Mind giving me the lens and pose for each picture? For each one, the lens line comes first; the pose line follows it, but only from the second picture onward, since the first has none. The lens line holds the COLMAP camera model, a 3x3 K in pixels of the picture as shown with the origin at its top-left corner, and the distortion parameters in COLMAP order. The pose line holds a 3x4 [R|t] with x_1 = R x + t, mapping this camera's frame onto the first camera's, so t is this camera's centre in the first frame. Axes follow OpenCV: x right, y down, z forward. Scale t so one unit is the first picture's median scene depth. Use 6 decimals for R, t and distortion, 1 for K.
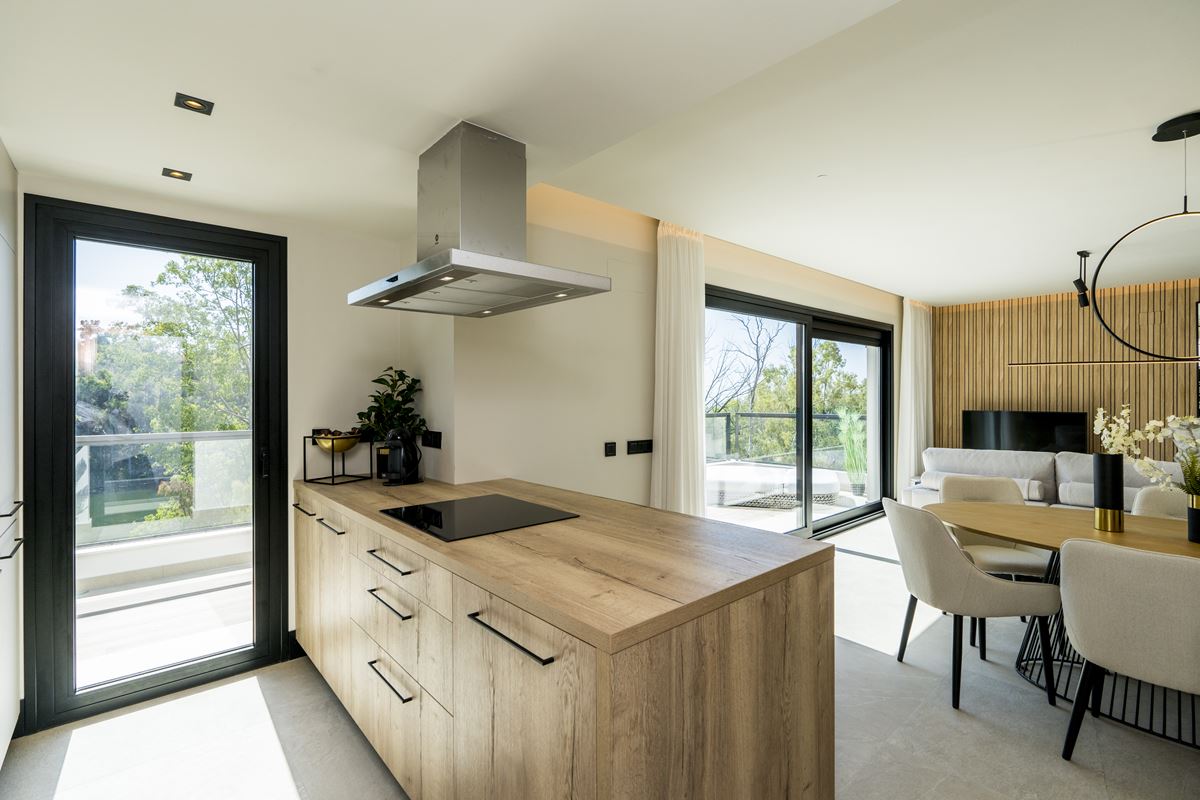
lens RADIAL K [[540.1, 0, 597.5], [0, 540.1, 397.8], [0, 0, 1]] dist [-0.009965, 0.004081]
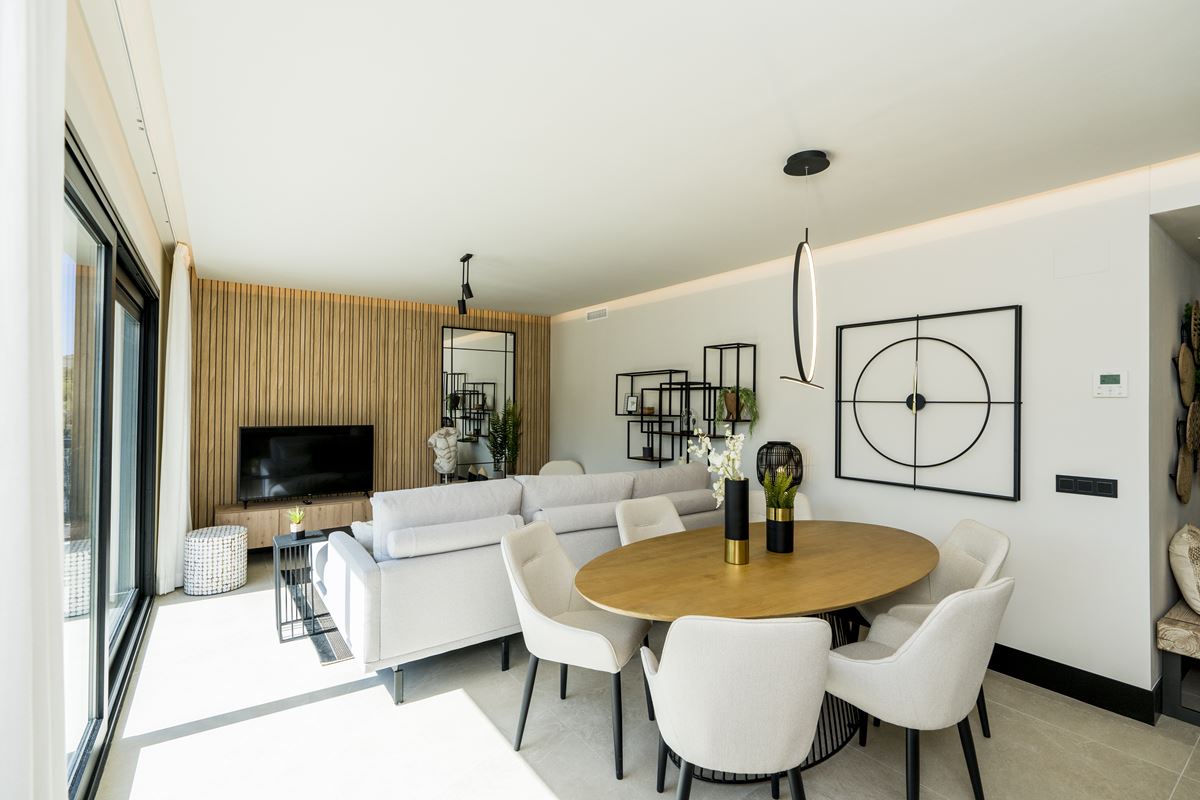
lens RADIAL K [[543.0, 0, 598.0], [0, 543.0, 398.6], [0, 0, 1]] dist [-0.009797, -0.000068]
pose [[0.102387, 0.015573, 0.994623, -0.003331], [-0.005808, 0.999870, -0.015058, -0.010343], [-0.994728, -0.004235, 0.102464, 0.681899]]
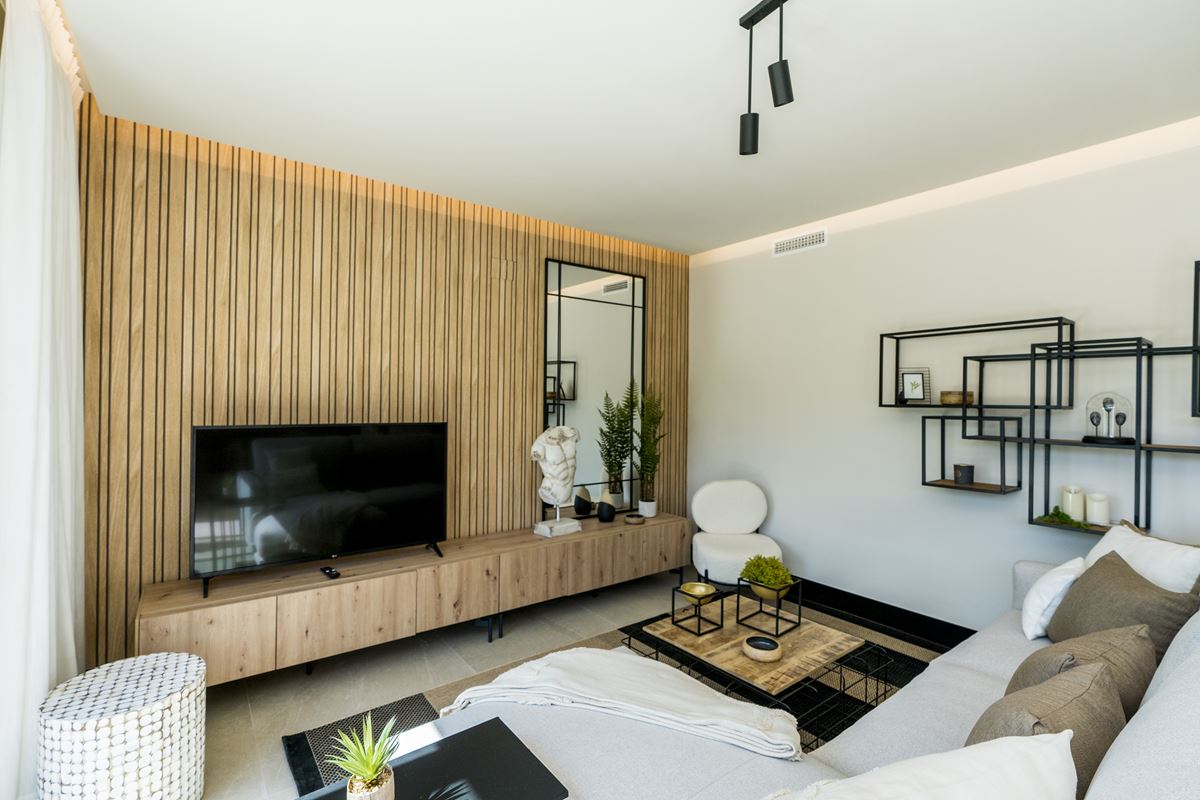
lens RADIAL K [[540.1, 0, 597.5], [0, 540.1, 397.8], [0, 0, 1]] dist [-0.009965, 0.004081]
pose [[0.070808, 0.006339, 0.997470, 0.531268], [-0.010509, 0.999929, -0.005609, 0.005711], [-0.997435, -0.010085, 0.070870, 1.096239]]
